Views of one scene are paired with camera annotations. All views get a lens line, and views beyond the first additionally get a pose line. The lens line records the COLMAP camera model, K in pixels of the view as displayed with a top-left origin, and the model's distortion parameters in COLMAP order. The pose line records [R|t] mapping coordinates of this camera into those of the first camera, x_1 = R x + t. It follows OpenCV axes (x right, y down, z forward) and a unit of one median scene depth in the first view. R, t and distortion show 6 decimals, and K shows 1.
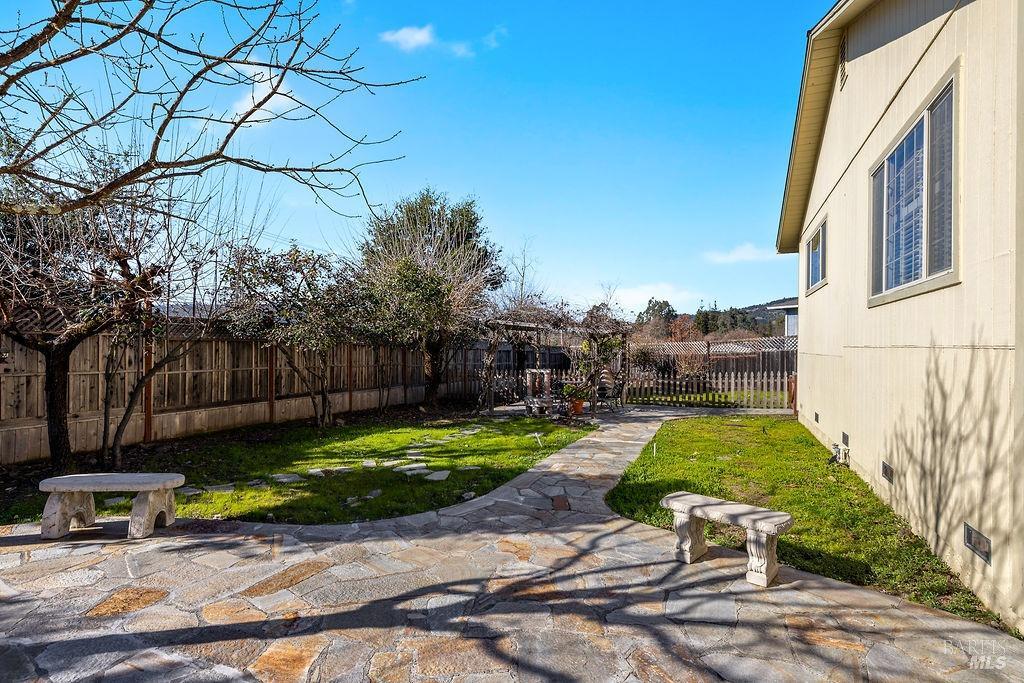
lens RADIAL K [[482.4, 0, 517.2], [0, 482.4, 341.1], [0, 0, 1]] dist [-0.012389, 0.003608]
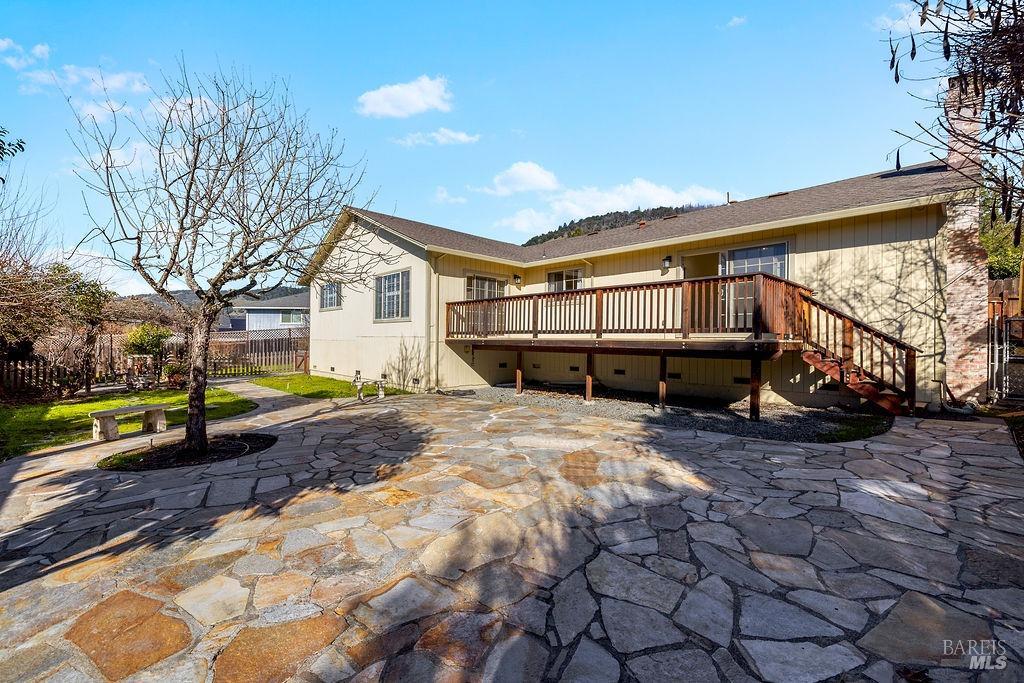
lens RADIAL K [[433.8, 0, 512.1], [0, 433.8, 344.9], [0, 0, 1]] dist [-0.002471, -0.000219]
pose [[0.367799, -0.015976, 0.929768, -1.942992], [-0.009924, 0.999728, 0.021104, -0.004218], [-0.929852, -0.016989, 0.367541, -1.031495]]
